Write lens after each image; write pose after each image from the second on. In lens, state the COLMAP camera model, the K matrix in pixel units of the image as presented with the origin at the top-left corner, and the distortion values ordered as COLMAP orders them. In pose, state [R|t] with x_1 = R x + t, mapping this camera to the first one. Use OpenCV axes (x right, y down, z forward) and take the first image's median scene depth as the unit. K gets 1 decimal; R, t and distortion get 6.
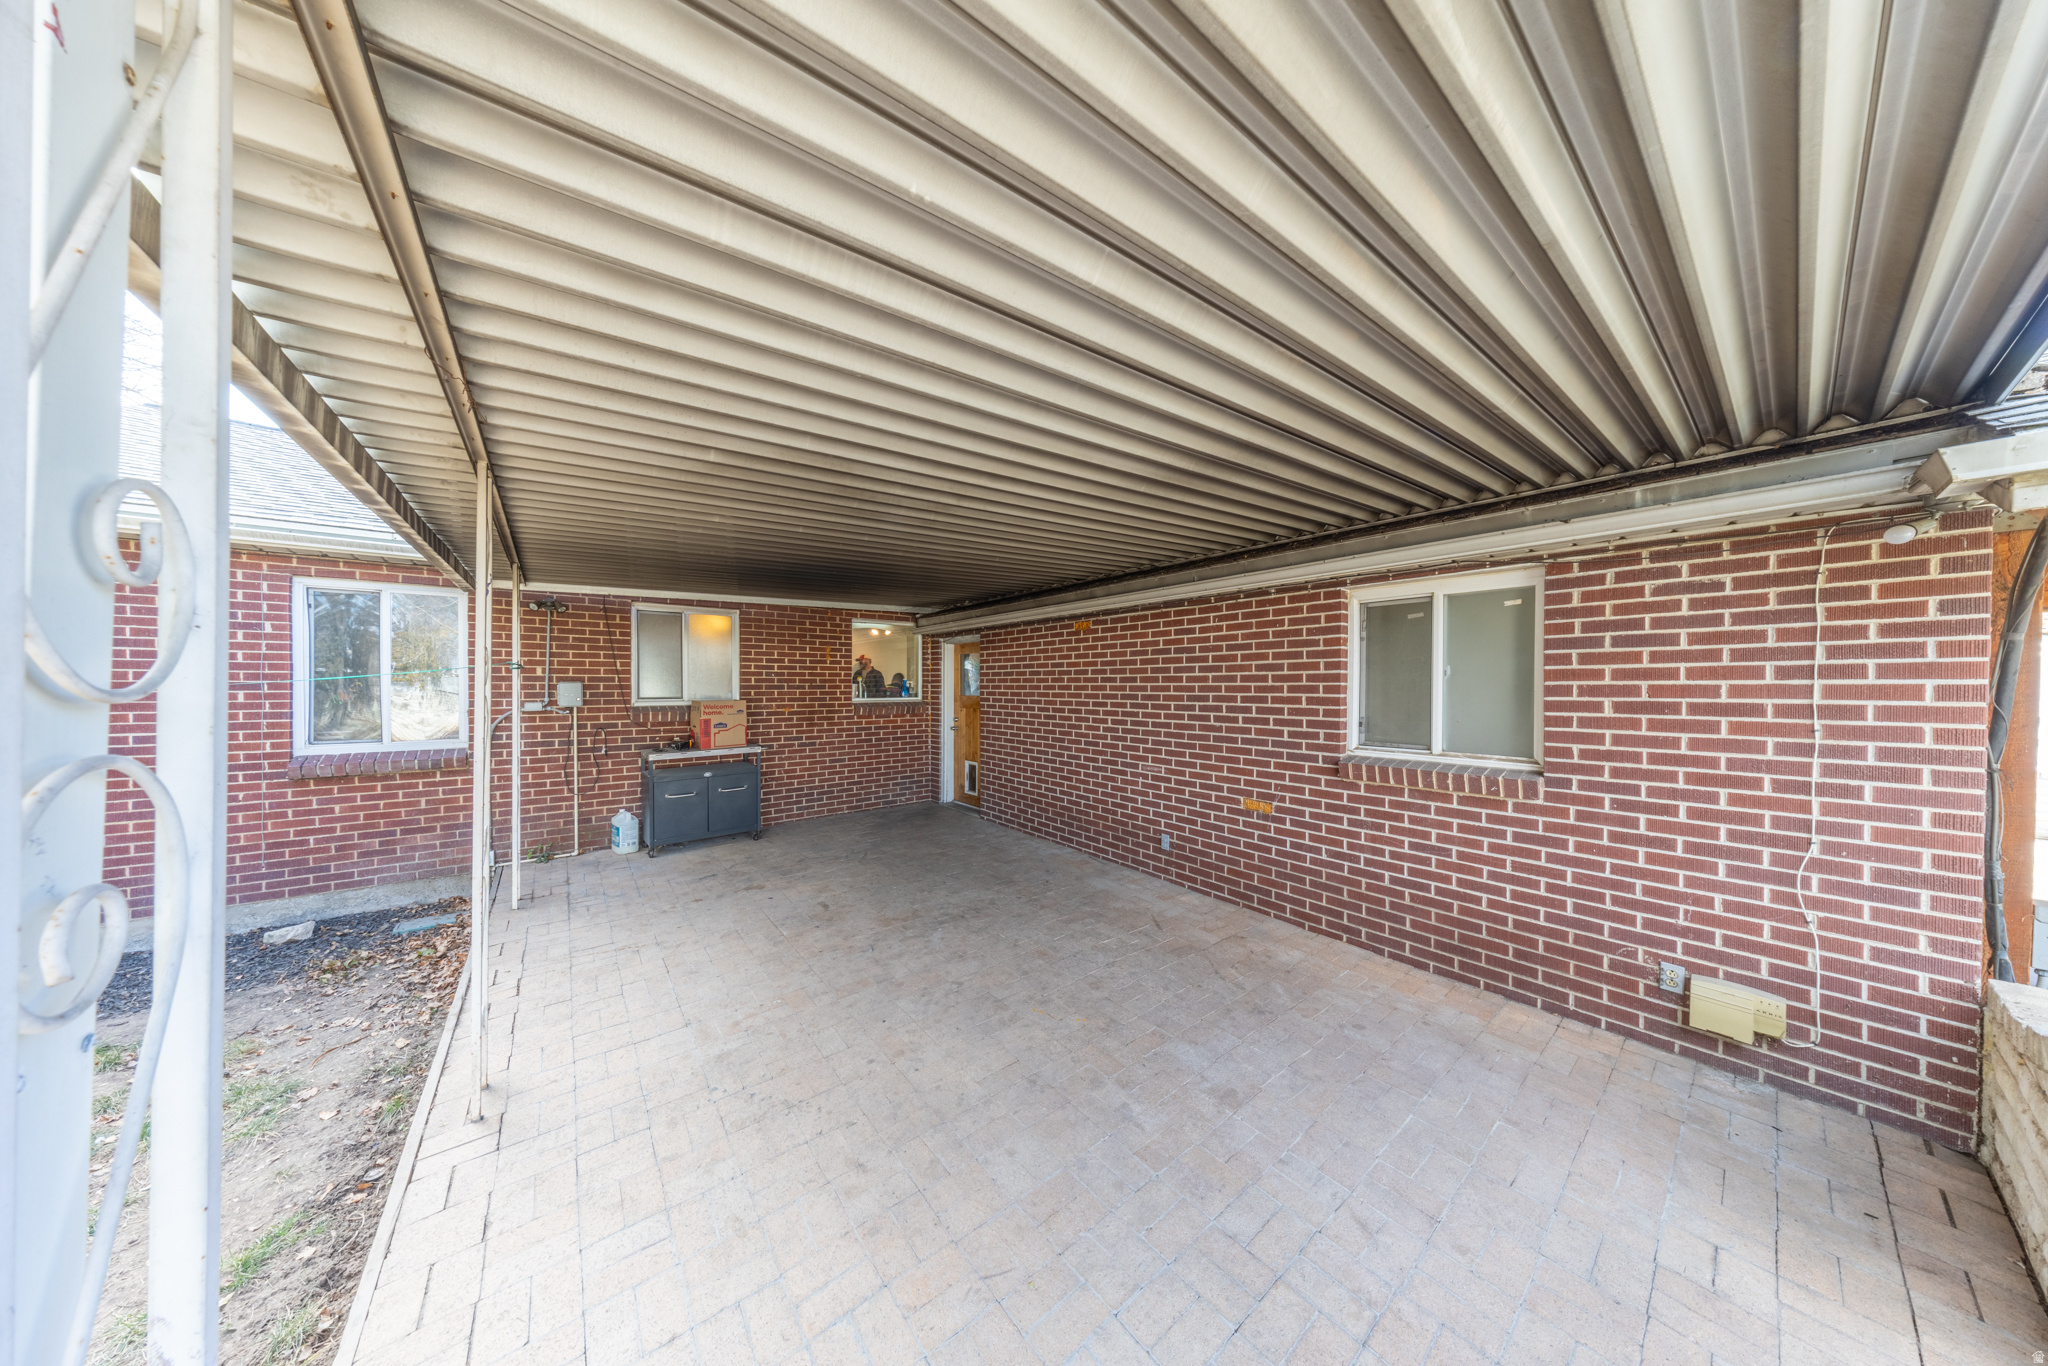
lens RADIAL K [[583.8, 0, 1031.0], [0, 583.8, 681.8], [0, 0, 1]] dist [-0.005314, 0.000134]
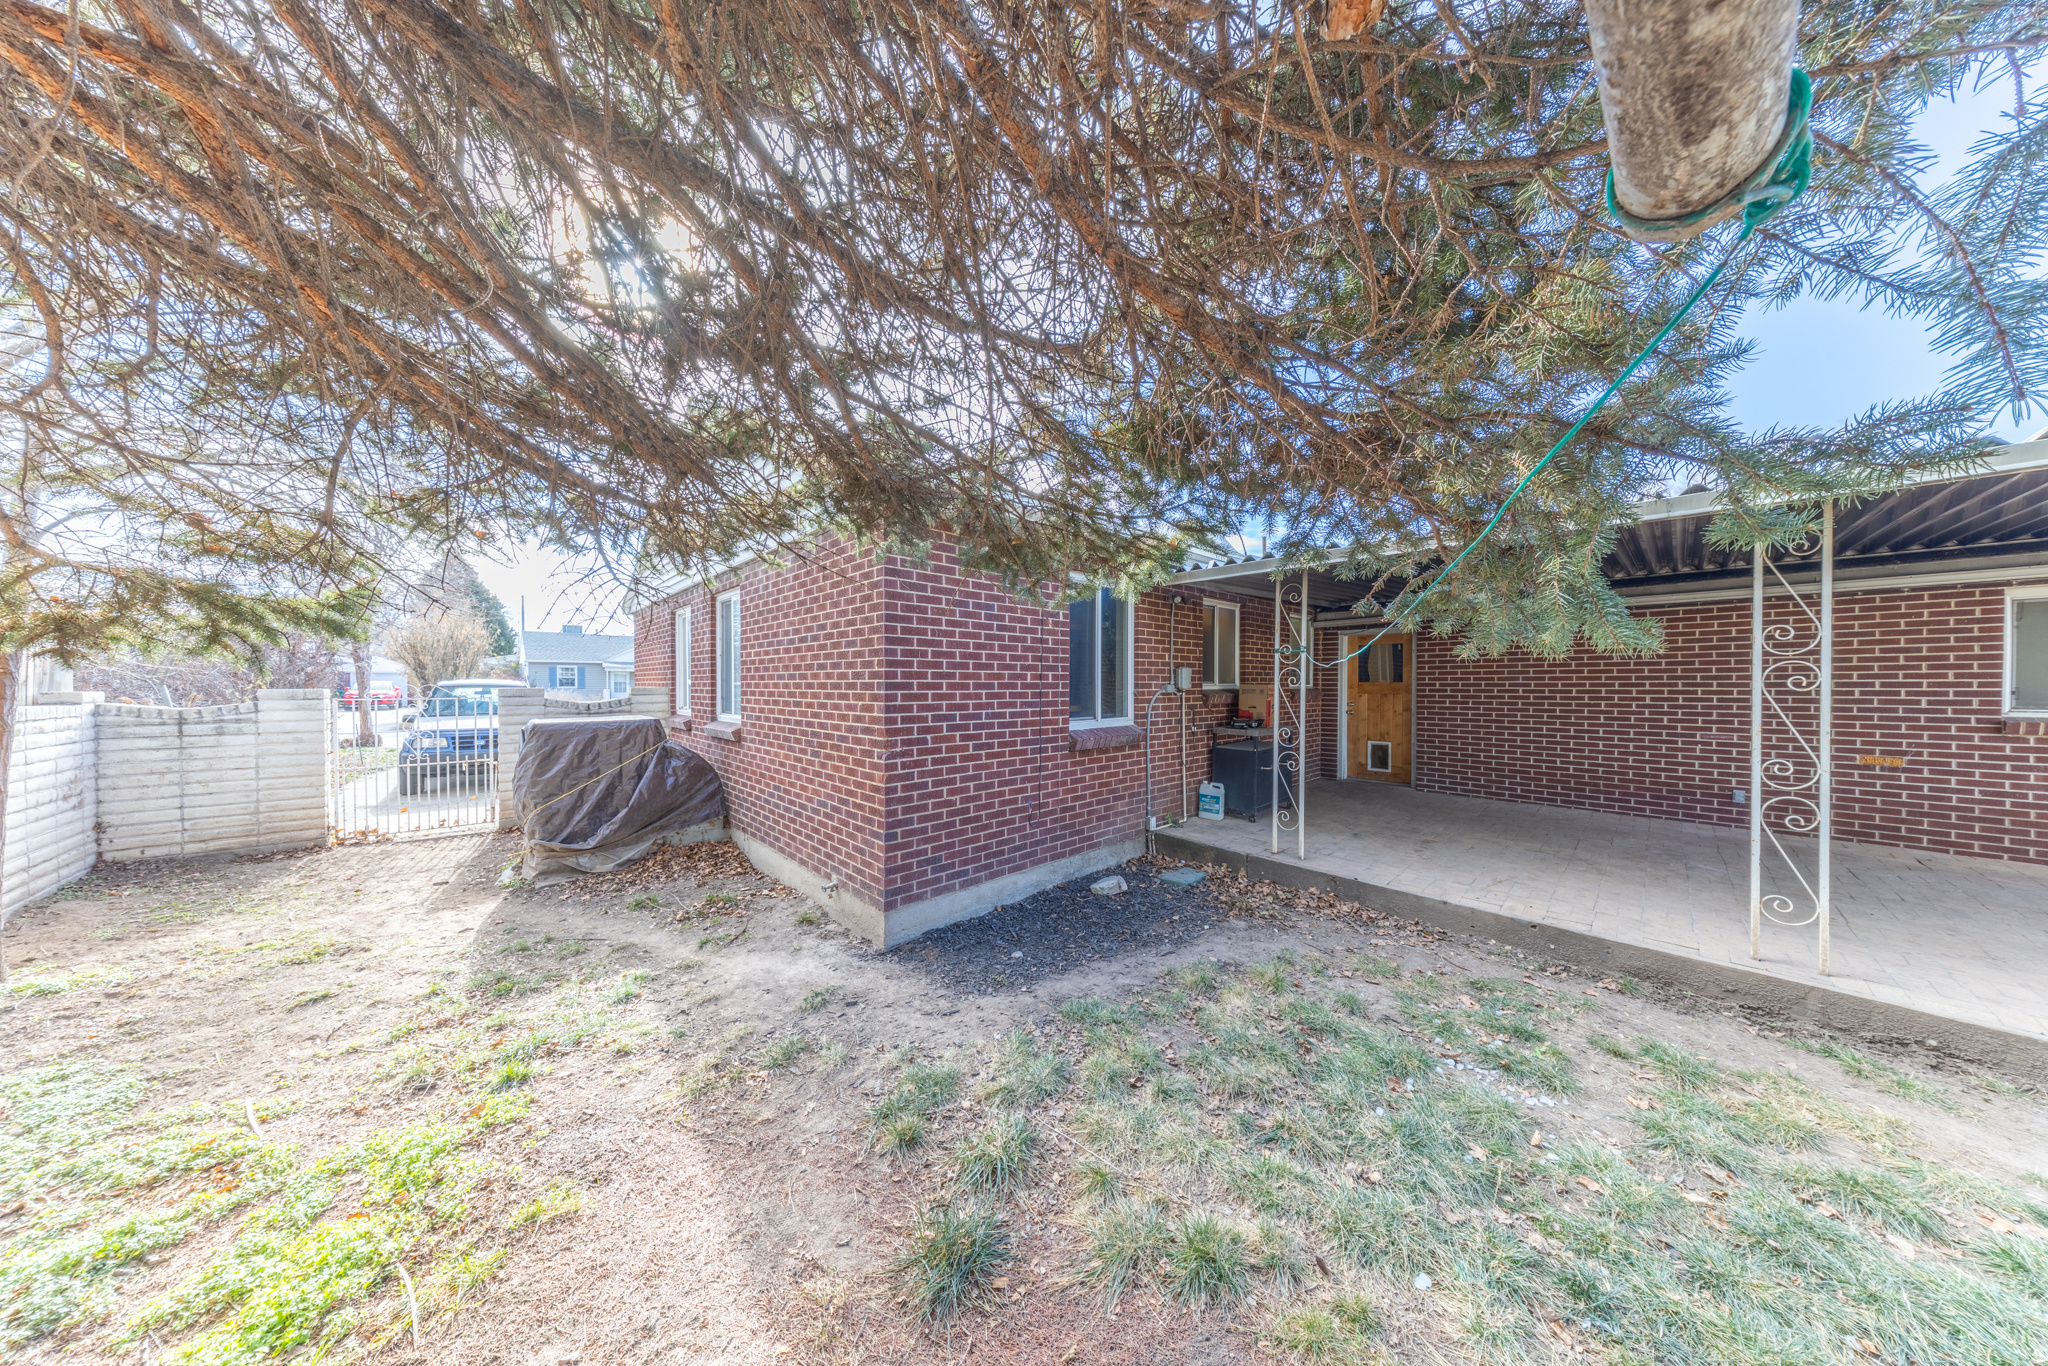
lens RADIAL K [[583.8, 0, 1017.8], [0, 583.8, 682.4], [0, 0, 1]] dist [-0.005314, 0.000134]
pose [[0.997739, -0.003014, 0.067146, -1.547276], [0.003145, 0.999993, -0.001845, 0.040431], [-0.067140, 0.002052, 0.997741, -0.115546]]
